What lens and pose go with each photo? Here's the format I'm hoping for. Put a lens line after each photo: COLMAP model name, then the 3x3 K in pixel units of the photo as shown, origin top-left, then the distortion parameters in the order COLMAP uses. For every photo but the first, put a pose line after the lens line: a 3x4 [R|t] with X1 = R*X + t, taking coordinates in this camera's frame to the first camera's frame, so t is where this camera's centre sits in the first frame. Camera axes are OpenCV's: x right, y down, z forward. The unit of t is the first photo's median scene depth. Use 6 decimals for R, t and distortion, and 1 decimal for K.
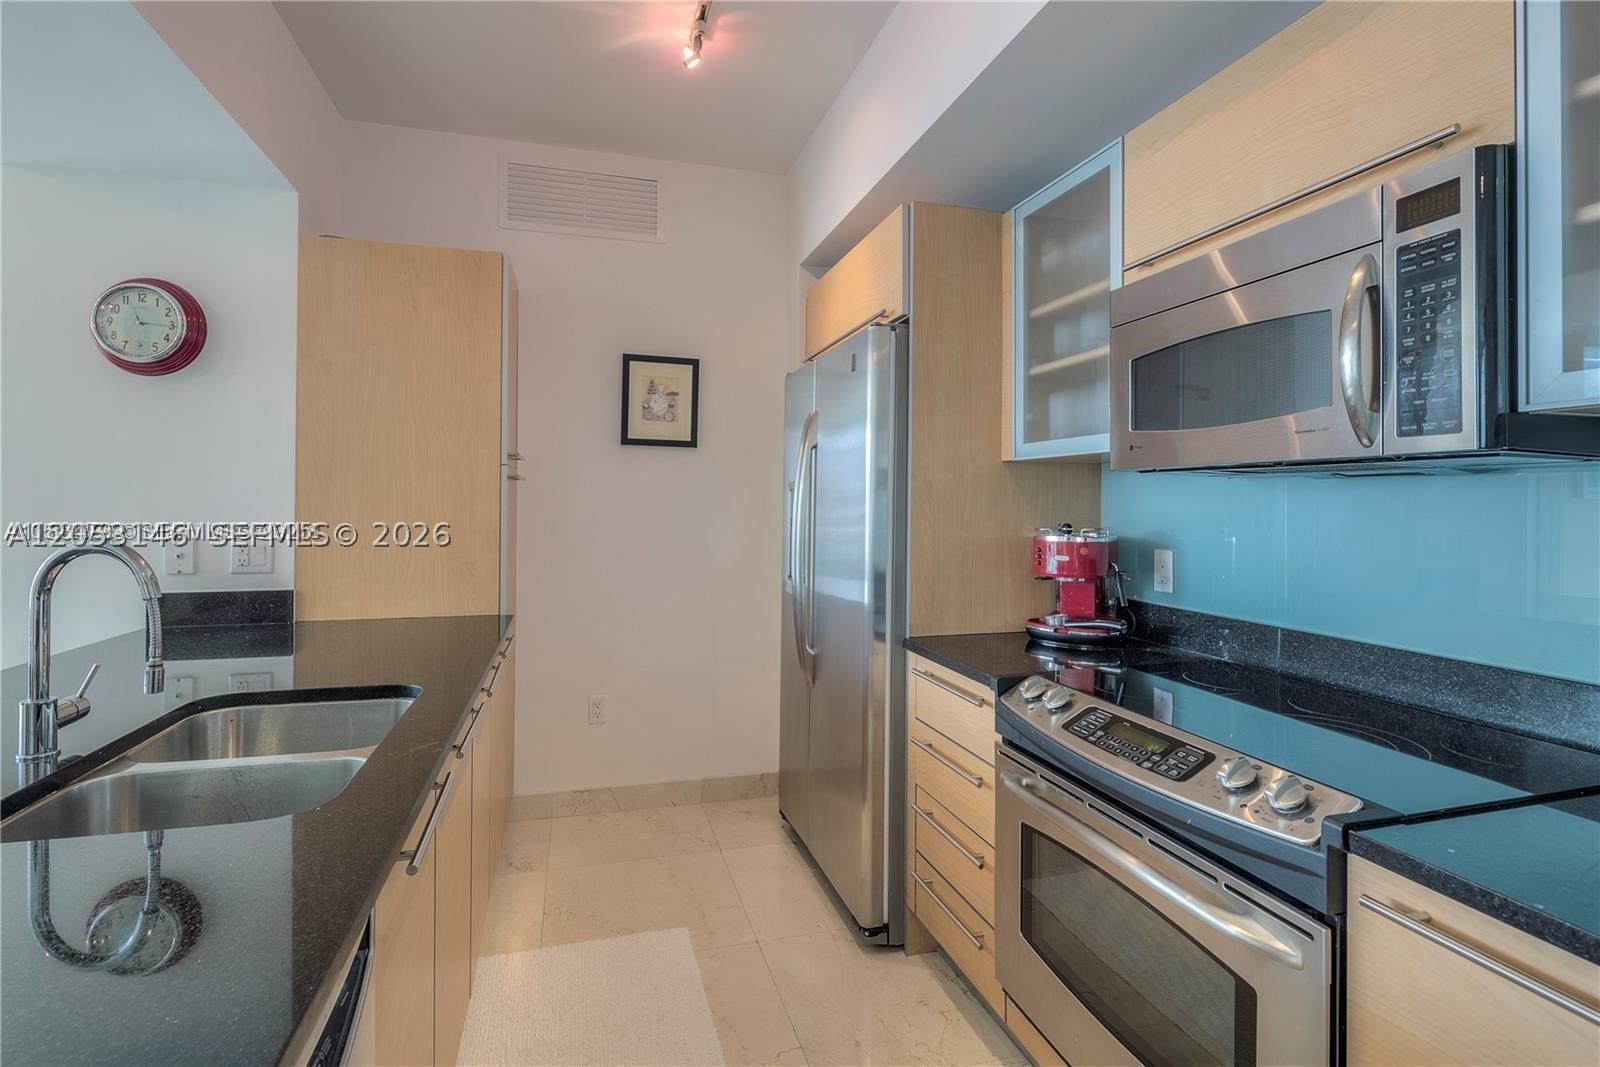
lens RADIAL K [[769.5, 0, 789.4], [0, 769.5, 499.9], [0, 0, 1]] dist [0.005955, -0.005483]
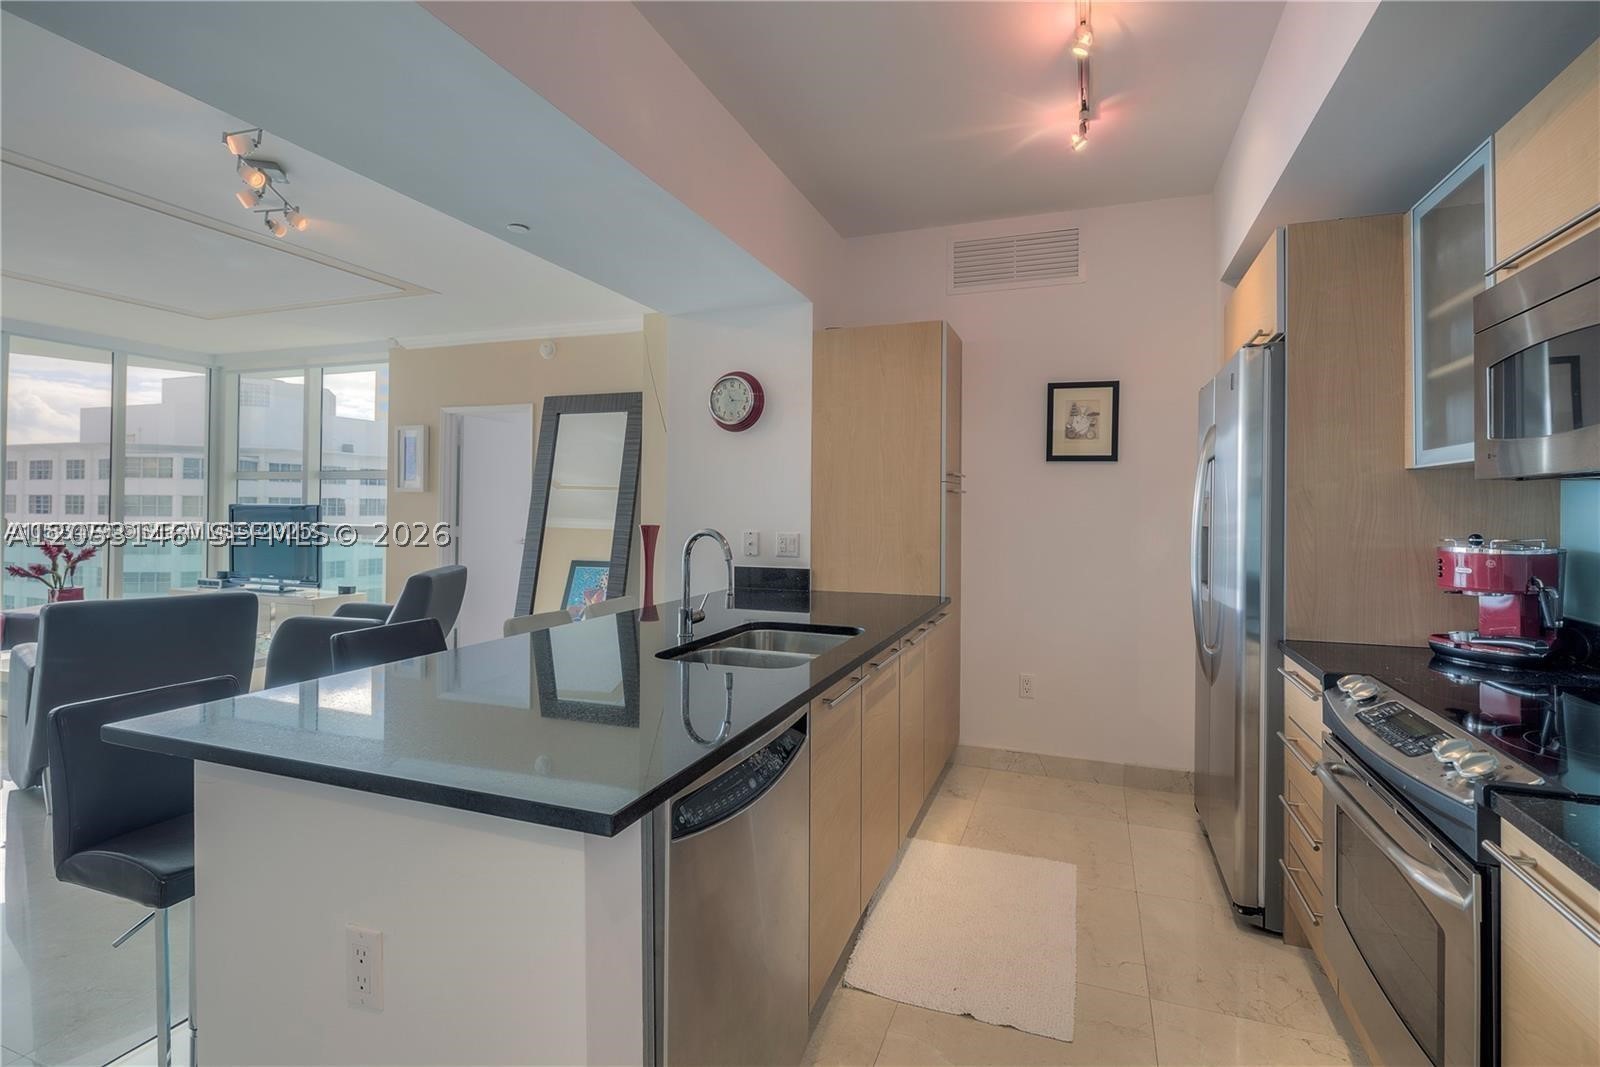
lens RADIAL K [[769.5, 0, 790.2], [0, 769.5, 502.0], [0, 0, 1]] dist [0.005955, -0.005483]
pose [[0.802901, -0.005081, -0.596091, 0.238204], [0.000315, 0.999967, -0.008099, -0.001056], [0.596112, 0.006315, 0.802876, -0.243649]]
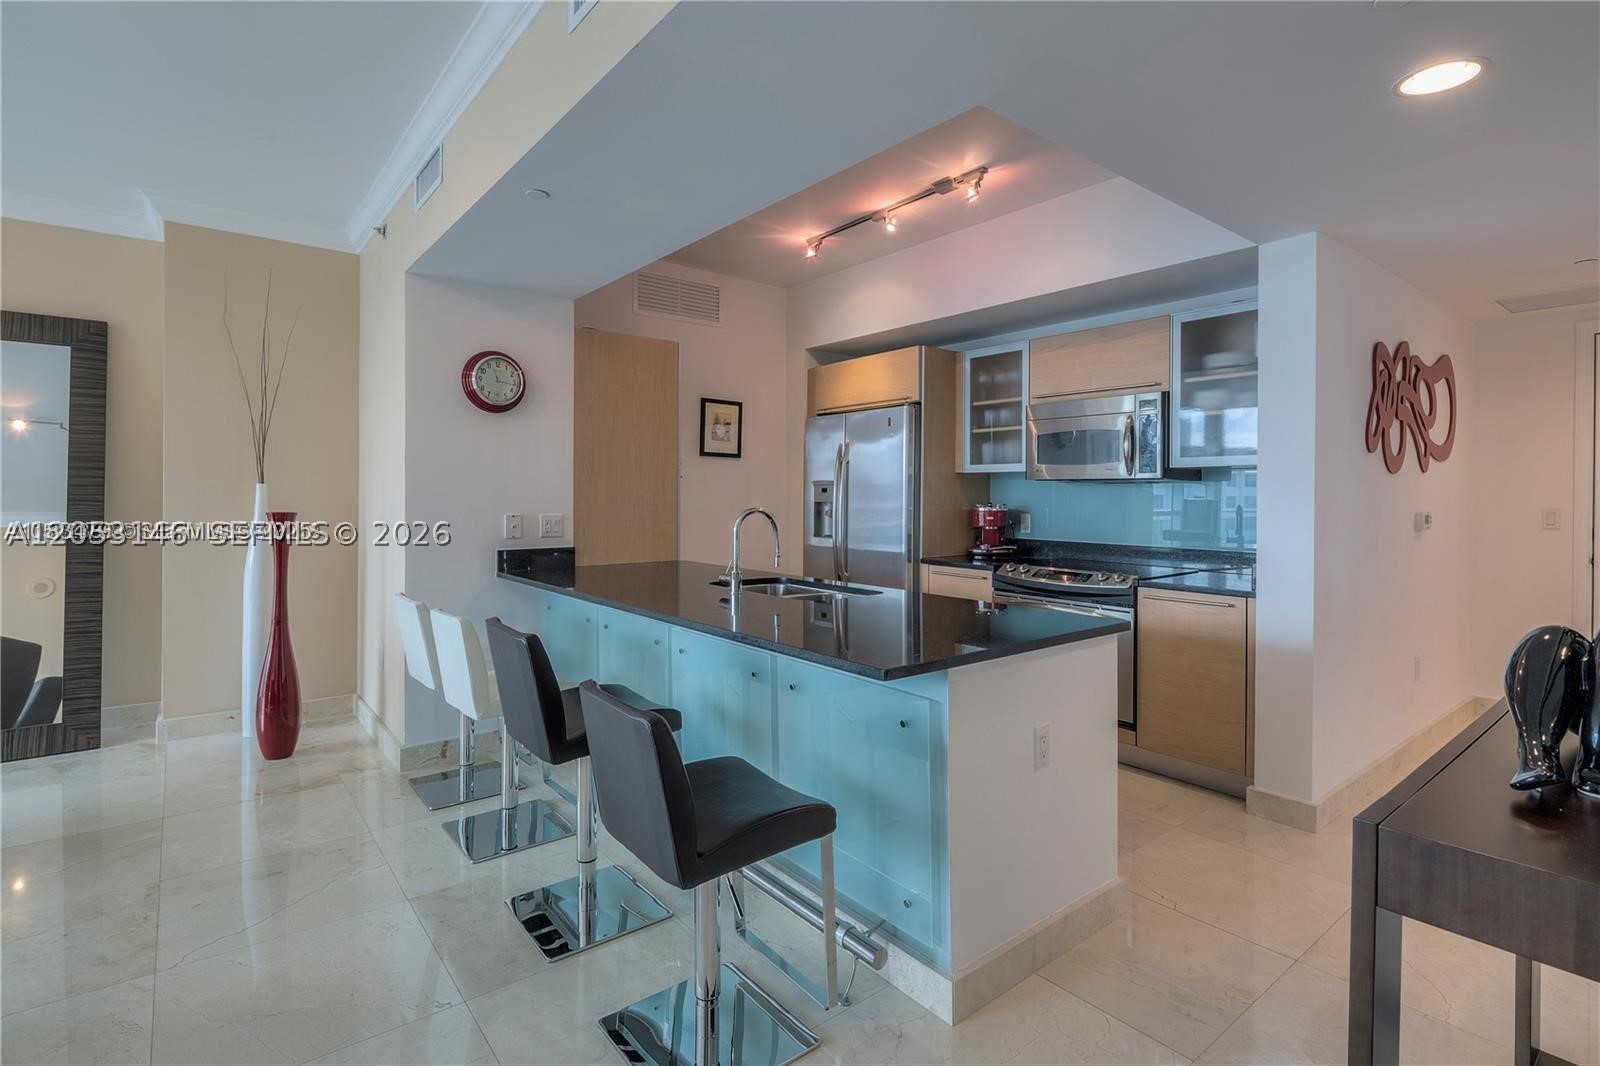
lens RADIAL K [[769.5, 0, 790.3], [0, 769.5, 504.3], [0, 0, 1]] dist [0.005955, -0.005483]
pose [[0.921814, -0.006868, 0.387573, -0.950016], [-0.000693, 0.999812, 0.019366, -0.005447], [-0.387633, -0.018120, 0.921636, -0.743571]]
